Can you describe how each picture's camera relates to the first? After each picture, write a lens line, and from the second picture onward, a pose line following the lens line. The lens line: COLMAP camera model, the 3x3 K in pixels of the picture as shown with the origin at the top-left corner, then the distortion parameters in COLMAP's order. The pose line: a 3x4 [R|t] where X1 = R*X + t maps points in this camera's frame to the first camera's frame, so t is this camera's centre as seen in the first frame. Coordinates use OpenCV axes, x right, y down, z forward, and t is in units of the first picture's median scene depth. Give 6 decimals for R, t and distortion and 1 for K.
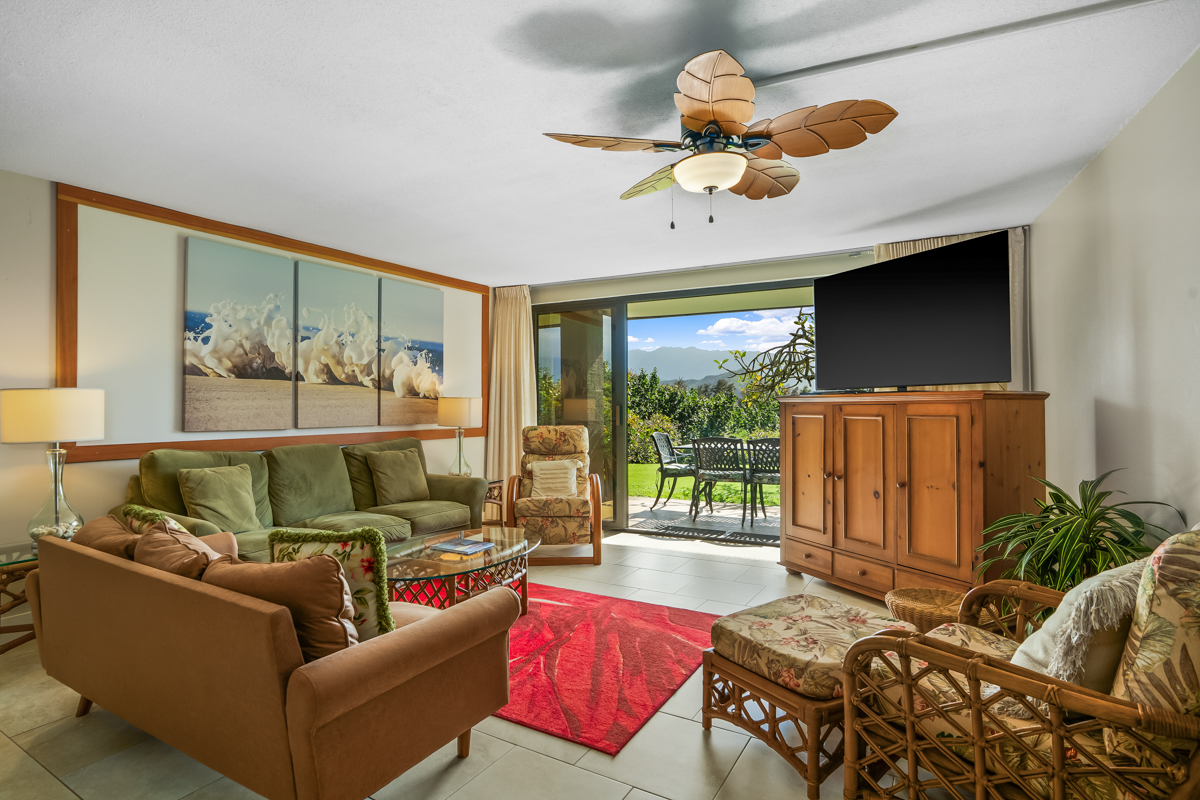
lens RADIAL K [[608.1, 0, 596.4], [0, 608.1, 390.2], [0, 0, 1]] dist [-0.060155, 0.029999]
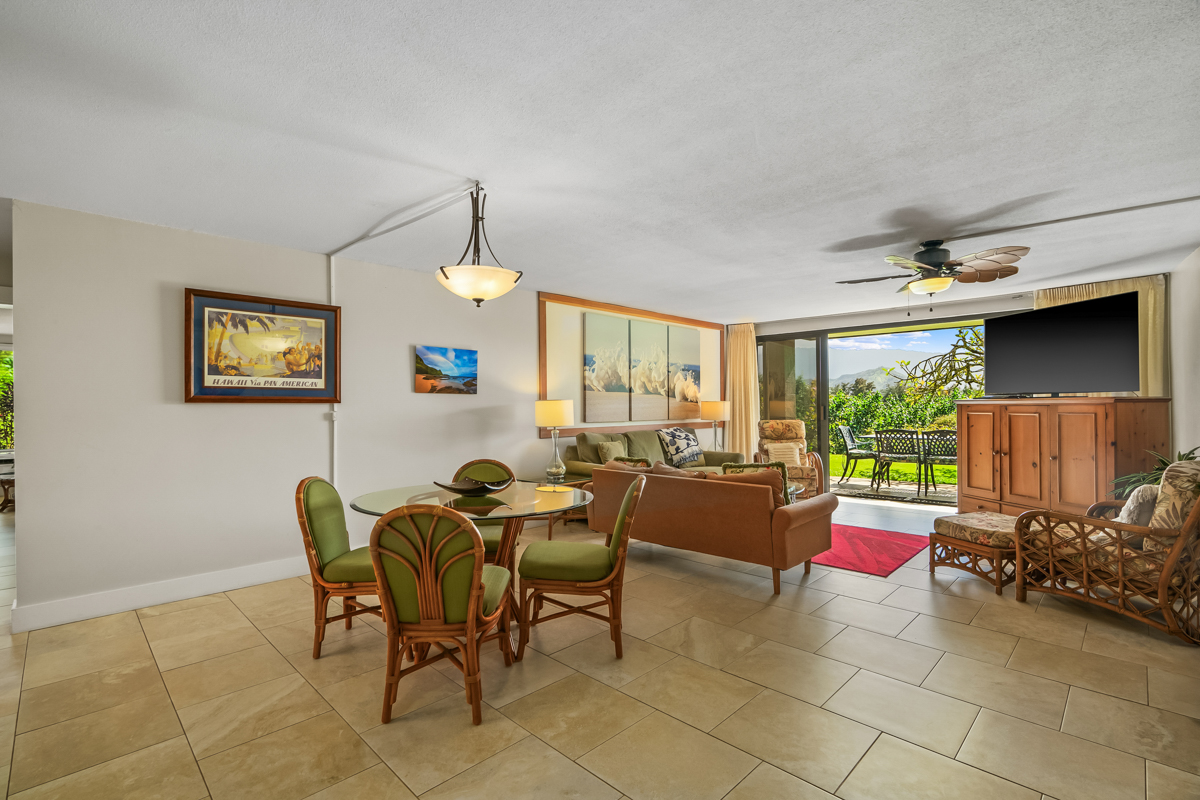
lens RADIAL K [[546.5, 0, 600.0], [0, 546.5, 400.0], [0, 0, 1]] dist [0.001861, 0.000228]
pose [[0.971159, -0.006530, -0.238345, -0.207760], [0.010421, 0.999832, 0.015068, -0.017419], [0.238206, -0.017117, 0.971064, -0.464688]]
